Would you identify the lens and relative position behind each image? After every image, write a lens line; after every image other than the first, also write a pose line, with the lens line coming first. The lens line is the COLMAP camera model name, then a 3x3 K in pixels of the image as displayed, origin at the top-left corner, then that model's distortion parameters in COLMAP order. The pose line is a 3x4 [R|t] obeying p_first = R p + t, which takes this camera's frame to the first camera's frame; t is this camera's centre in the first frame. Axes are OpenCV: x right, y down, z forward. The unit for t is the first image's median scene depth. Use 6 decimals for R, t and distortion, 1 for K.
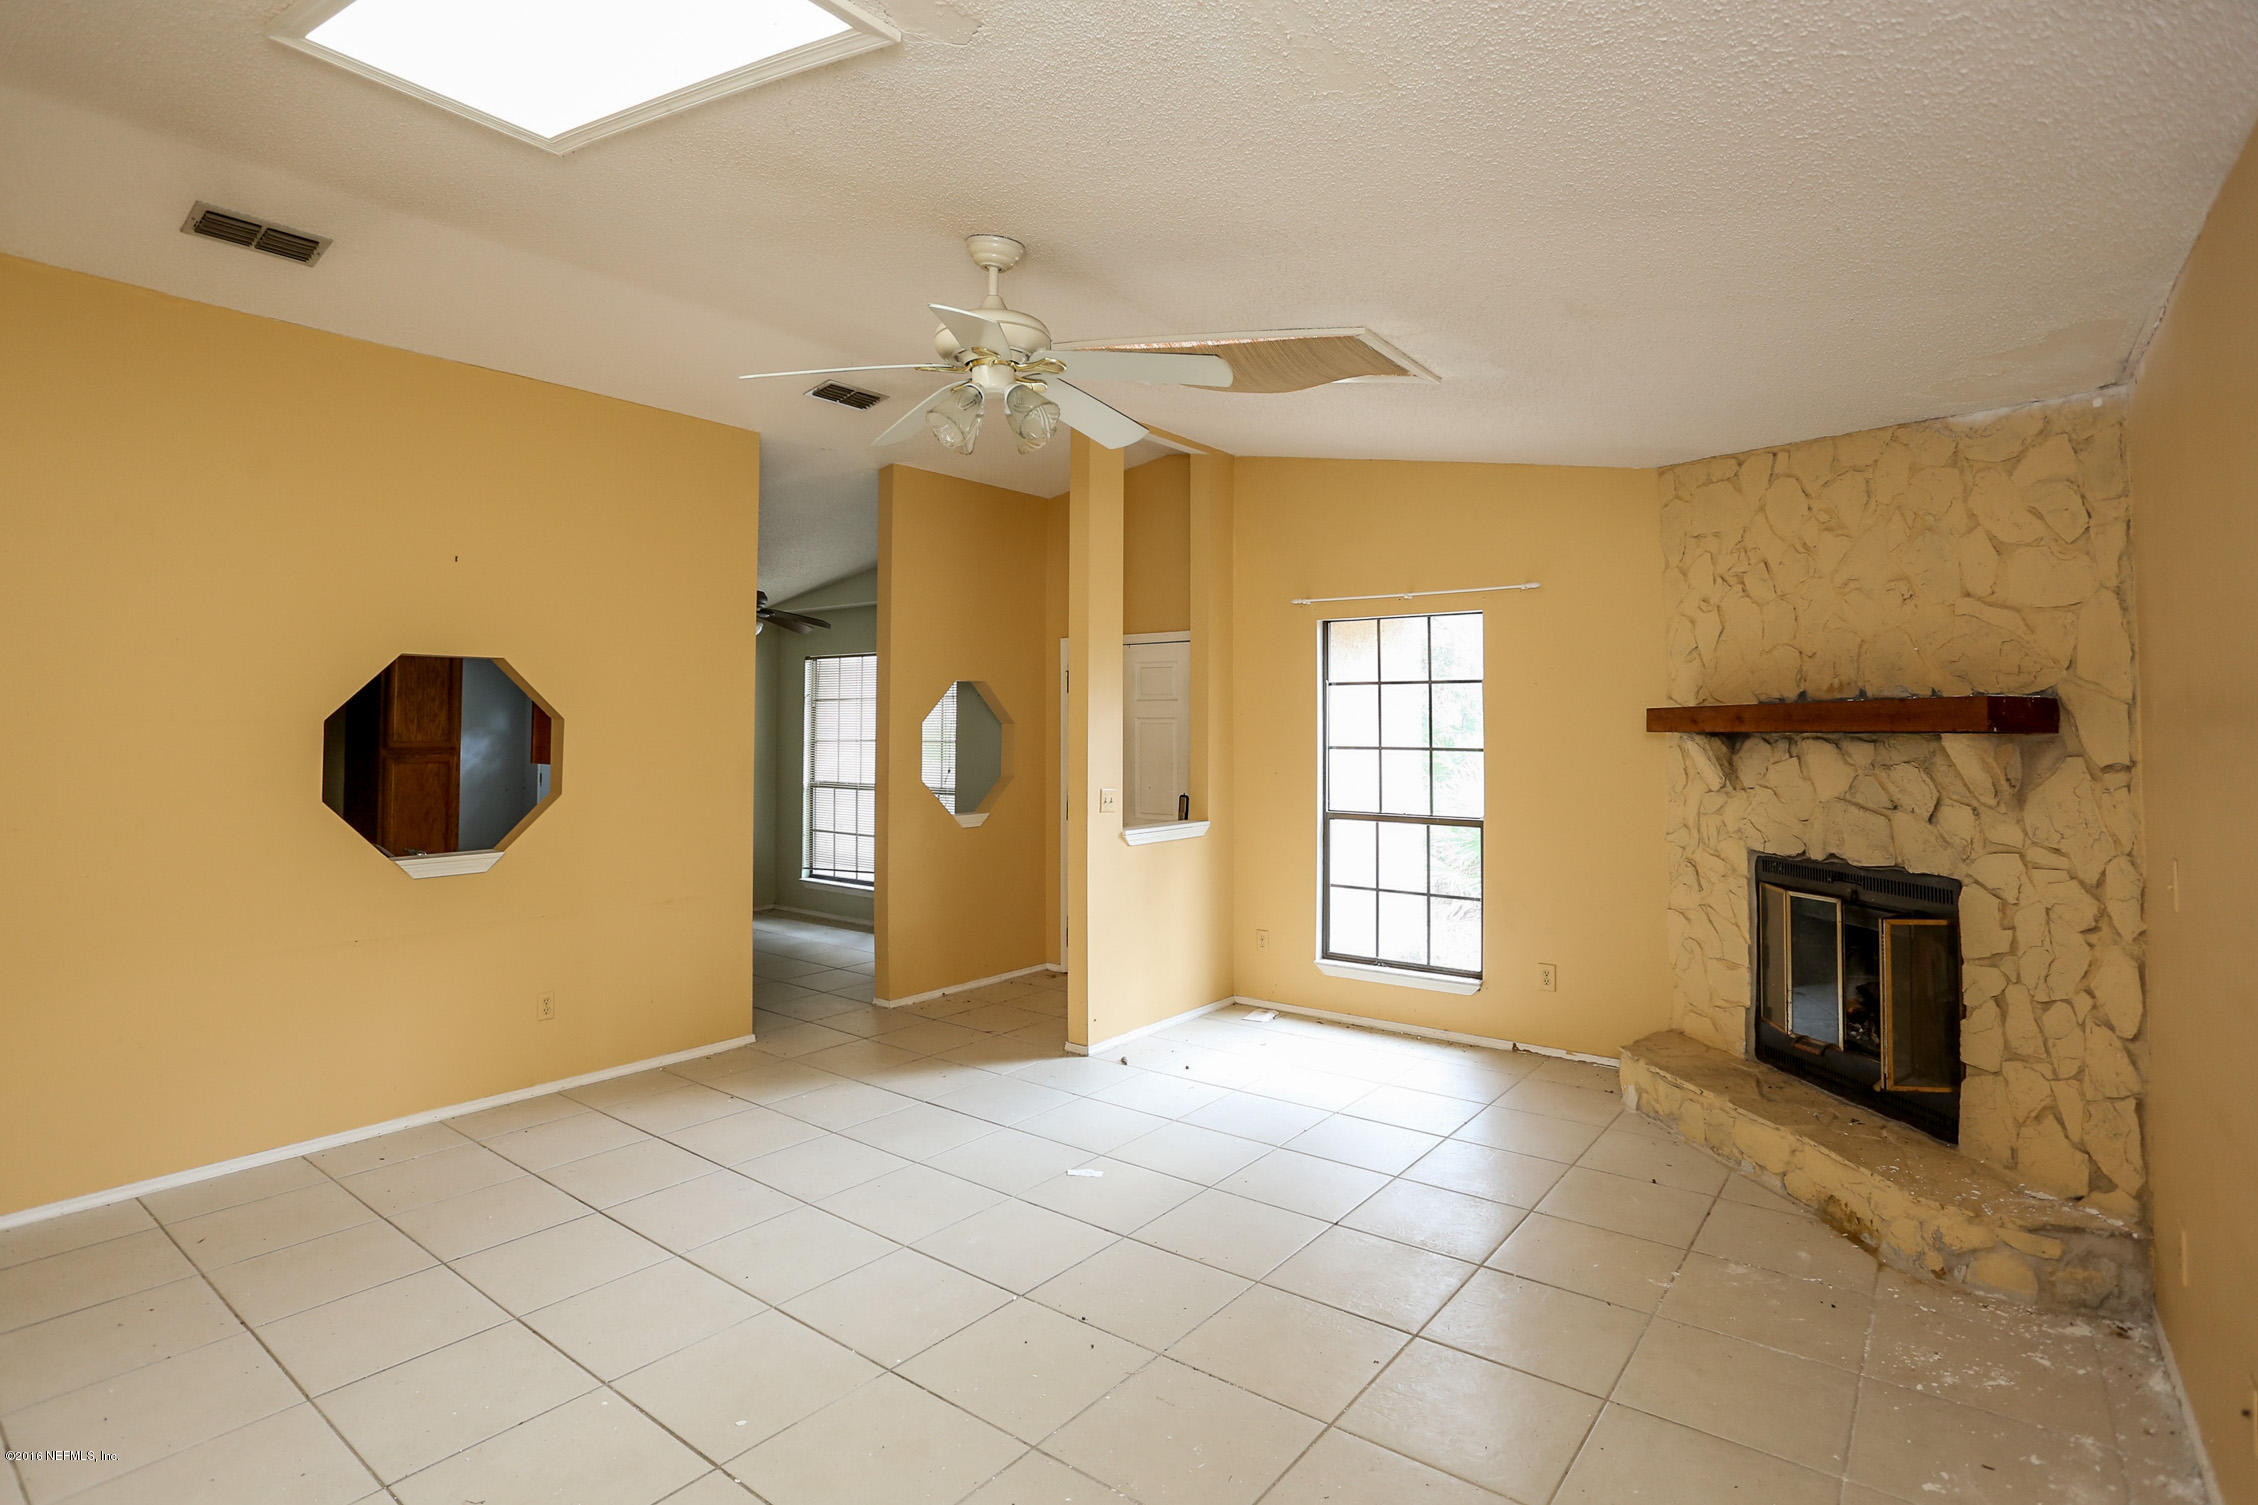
lens RADIAL K [[1118.5, 0, 1125.3], [0, 1118.5, 684.4], [0, 0, 1]] dist [-0.069958, 0.025160]
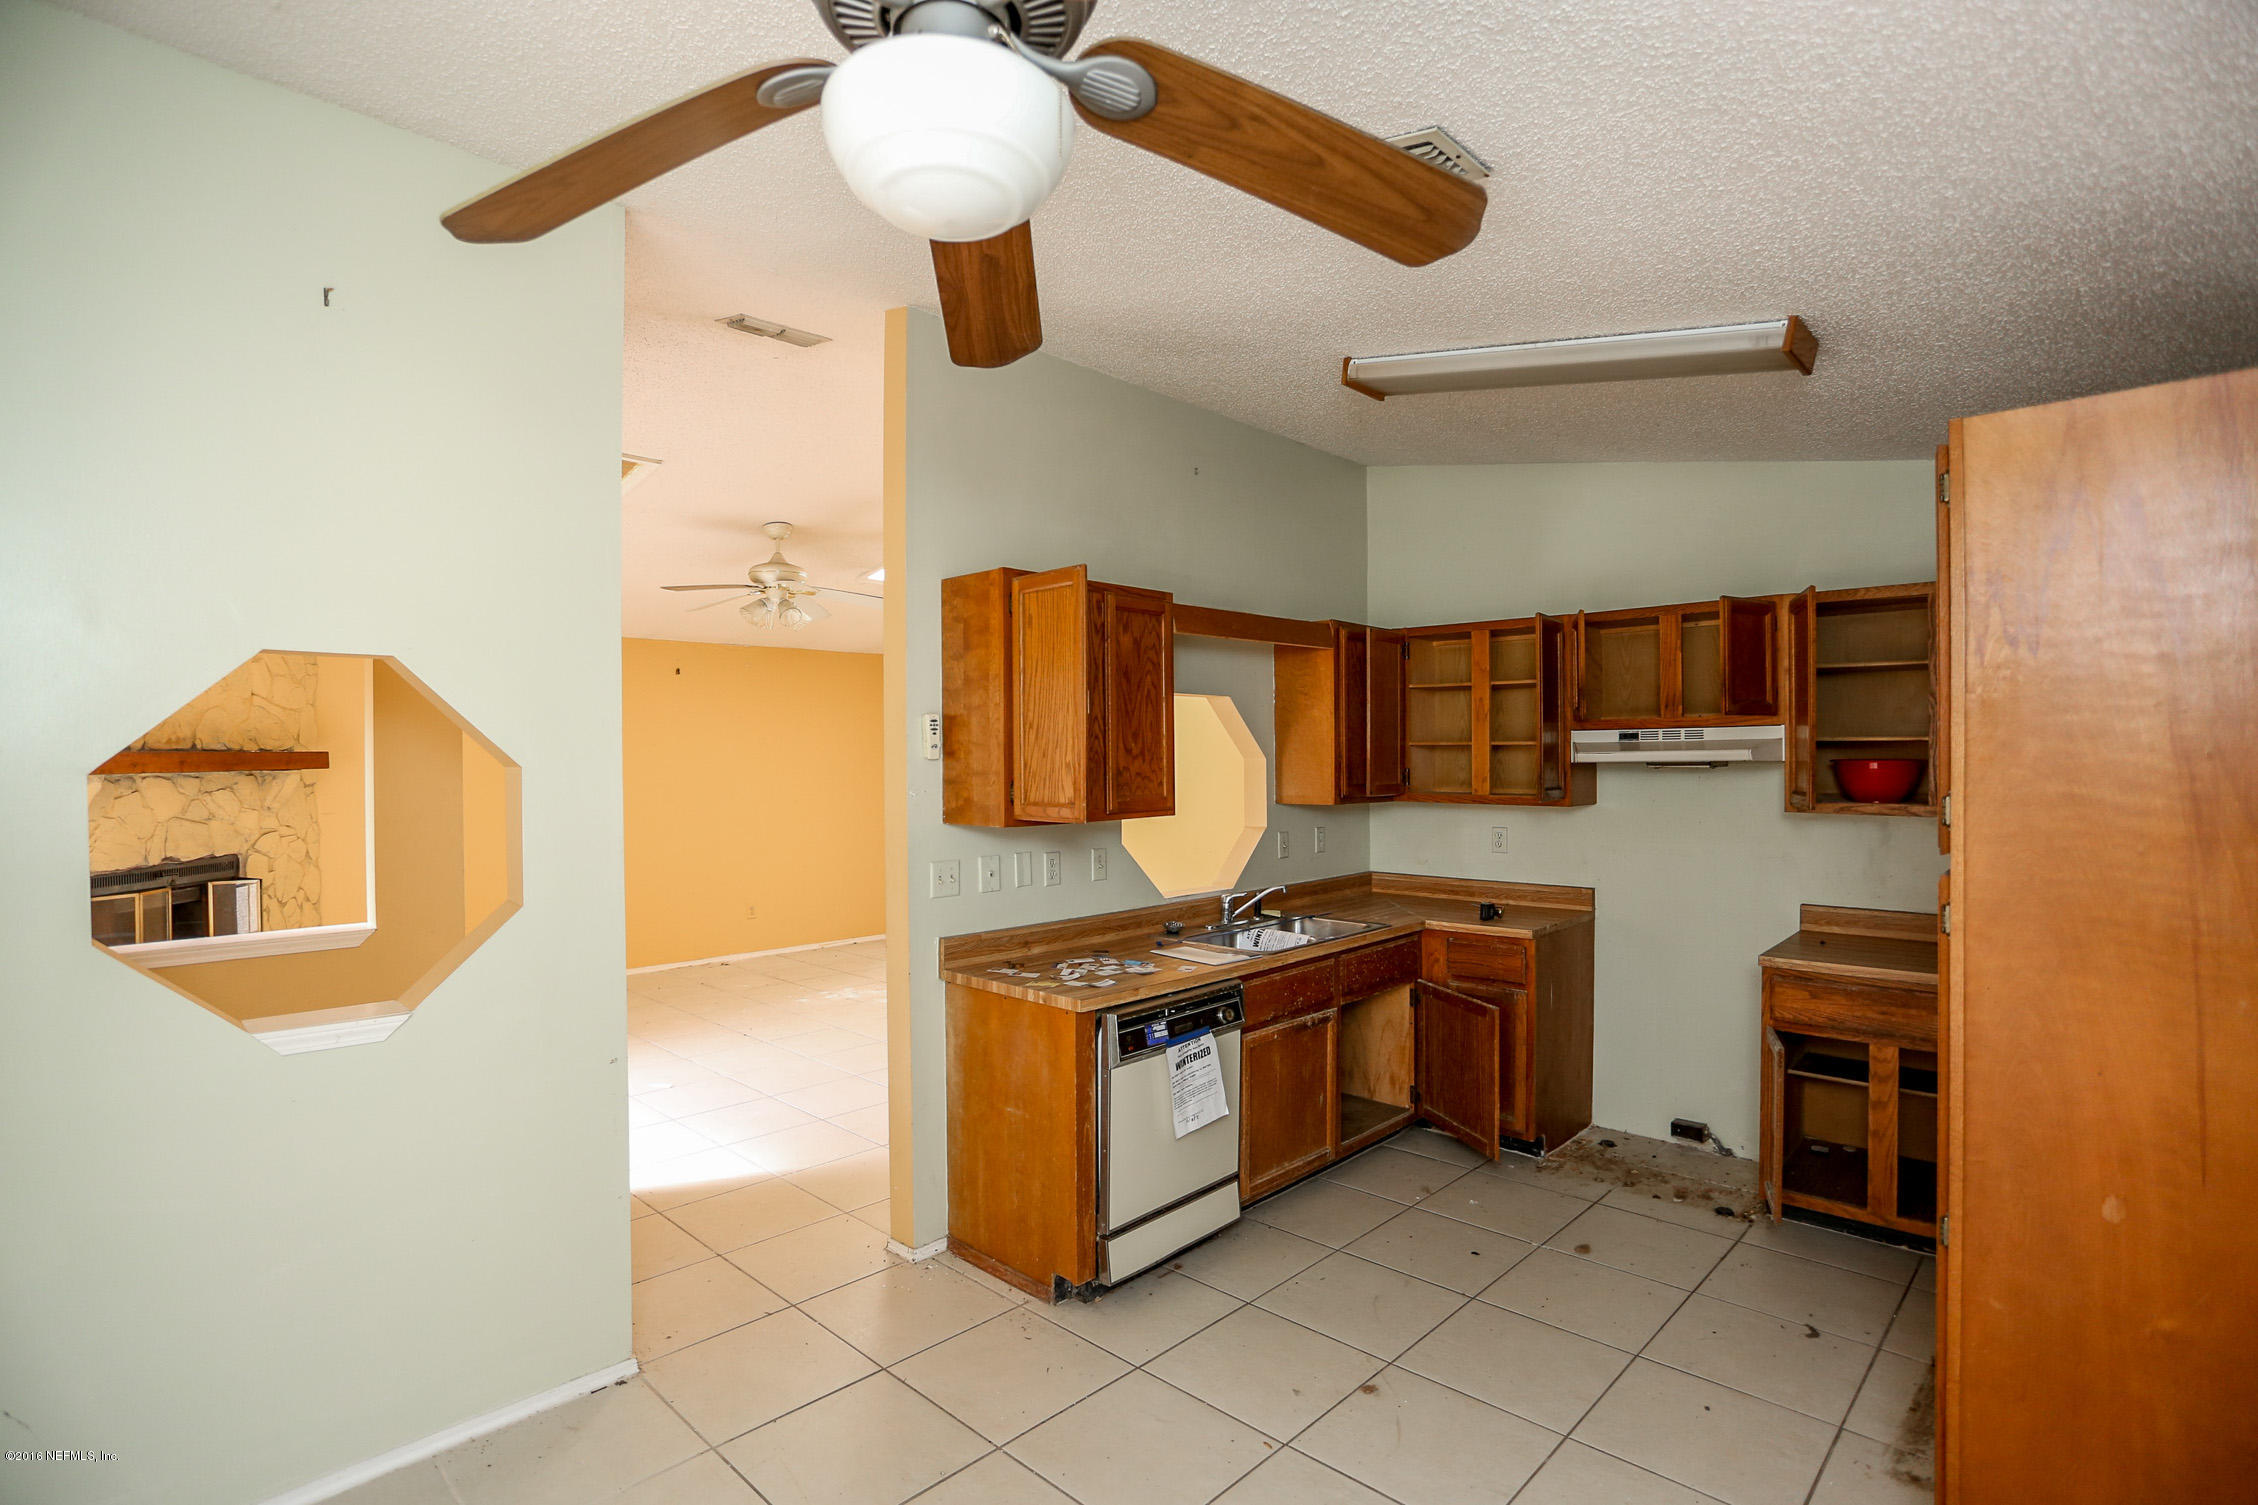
lens RADIAL K [[1082.4, 0, 1118.3], [0, 1082.4, 761.3], [0, 0, 1]] dist [-0.001600, -0.000292]
pose [[-0.993313, 0.004690, 0.115357, -0.782769], [0.001069, 0.999505, -0.031428, 0.078530], [-0.115447, -0.031094, -0.992827, 2.356571]]
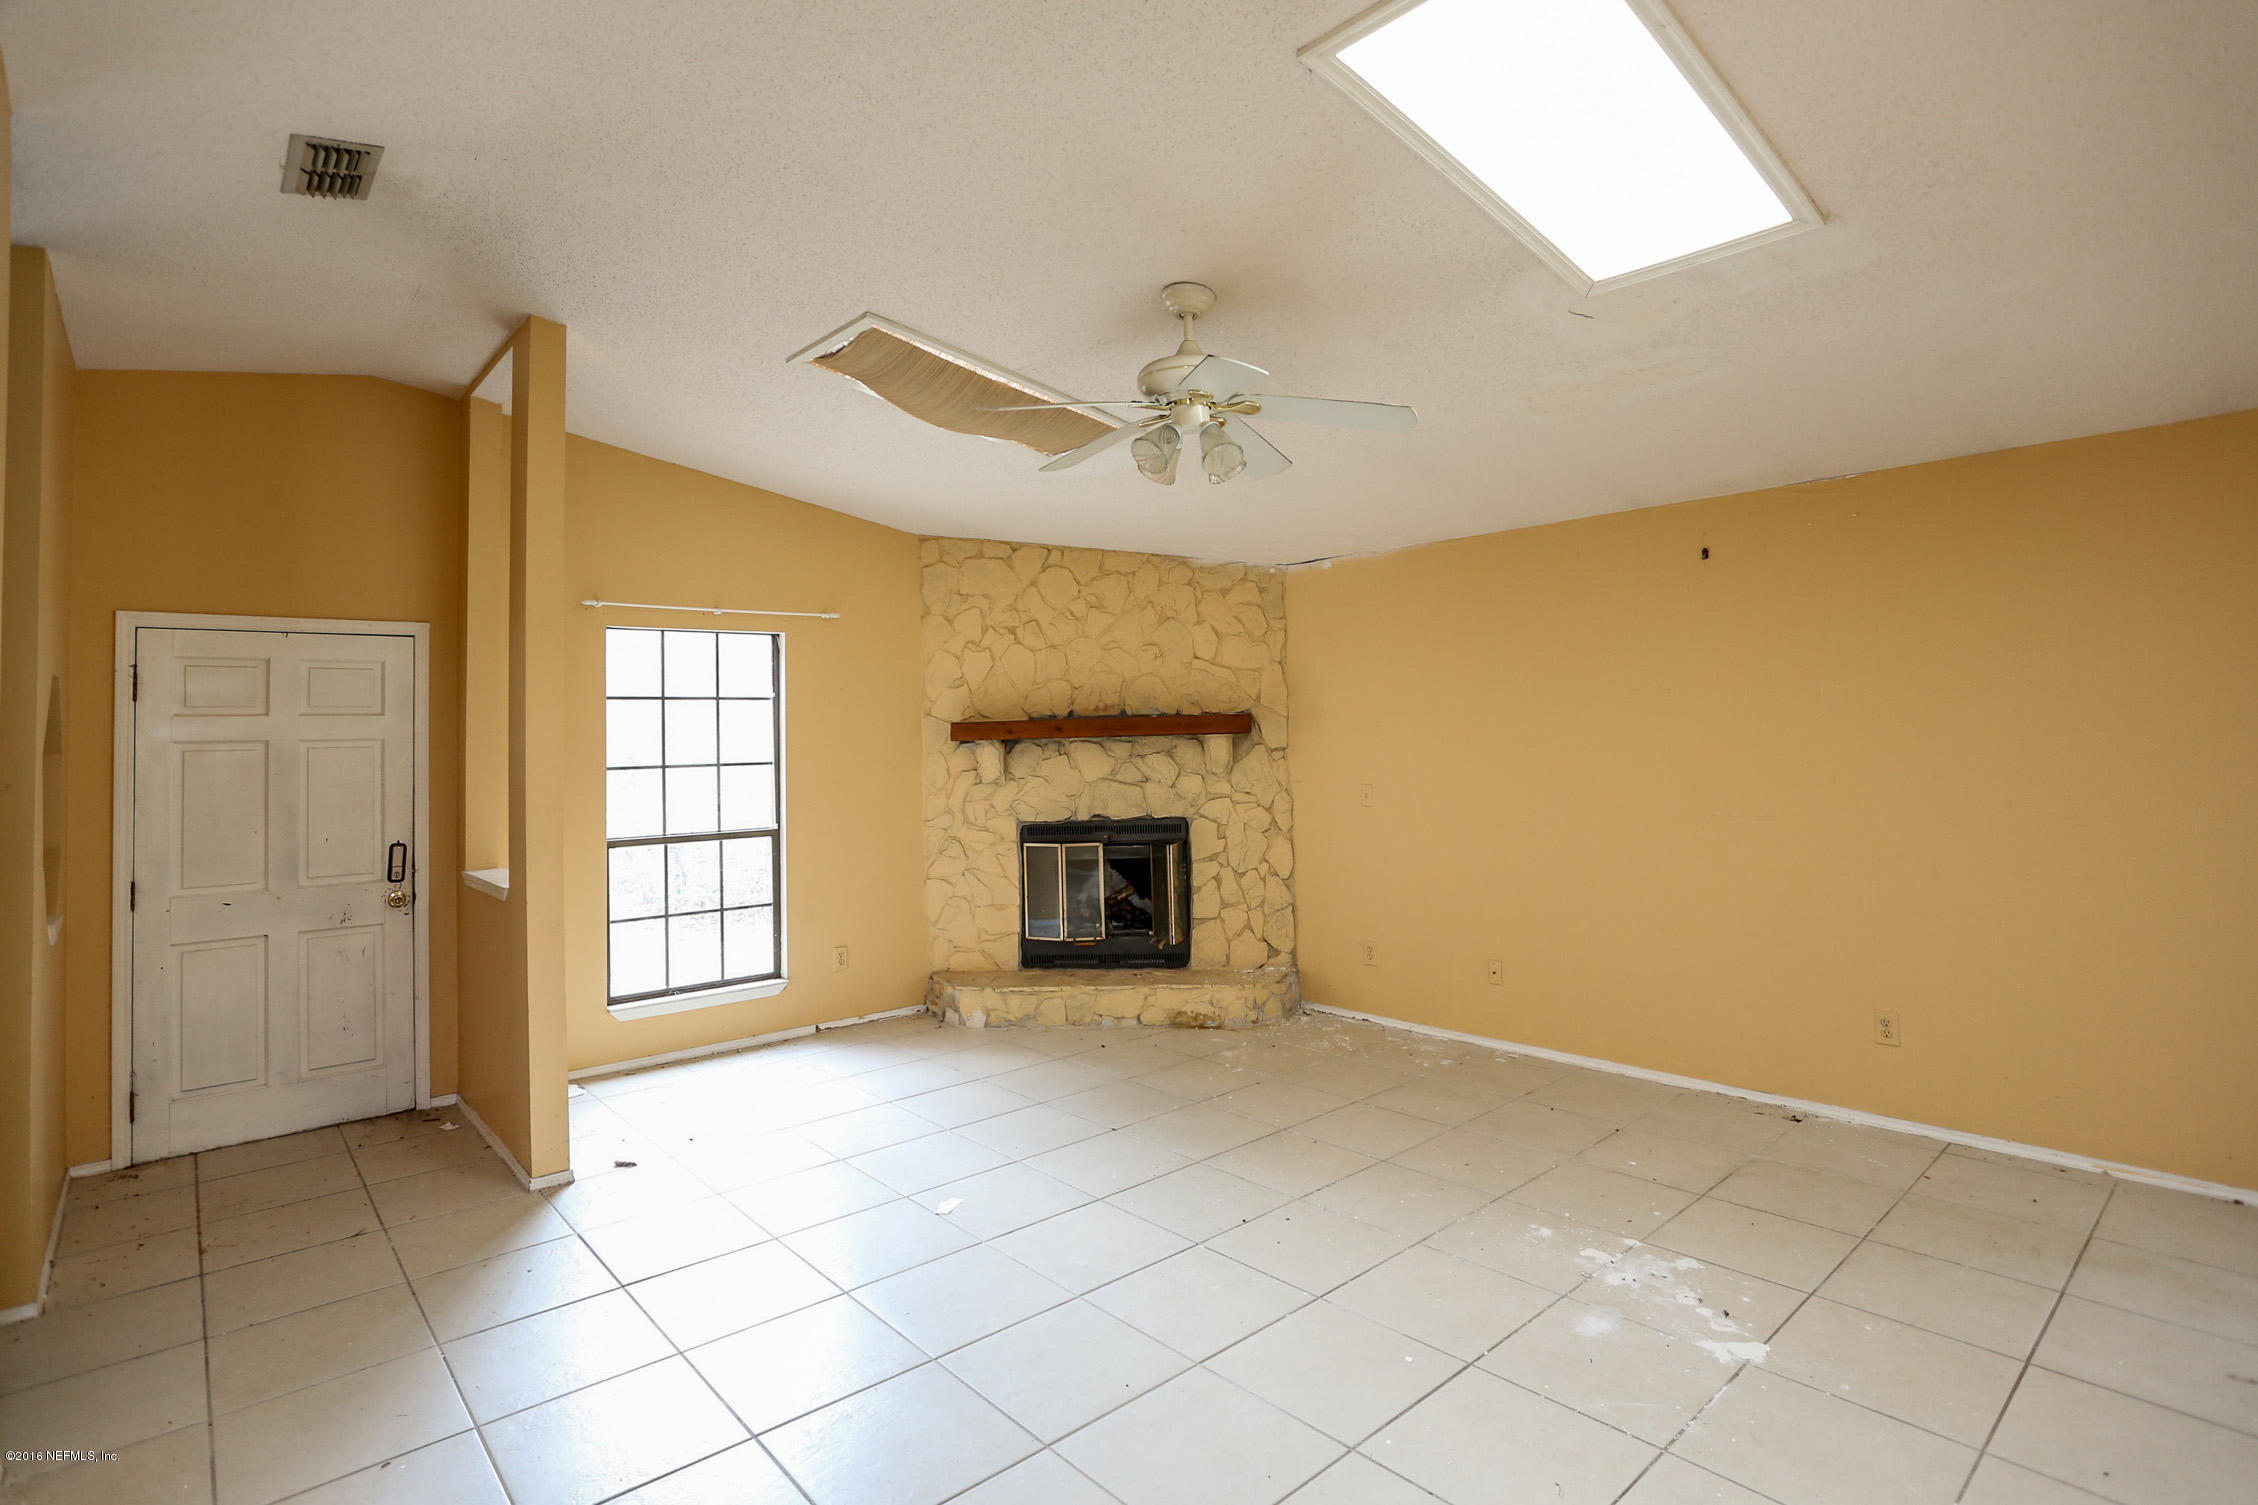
lens RADIAL K [[1118.5, 0, 1125.3], [0, 1118.5, 684.4], [0, 0, 1]] dist [-0.069958, 0.025160]
pose [[0.196994, 0.030962, 0.979916, -0.962646], [-0.012573, 0.999499, -0.029053, 0.014967], [-0.980324, -0.006597, 0.197285, 0.669313]]
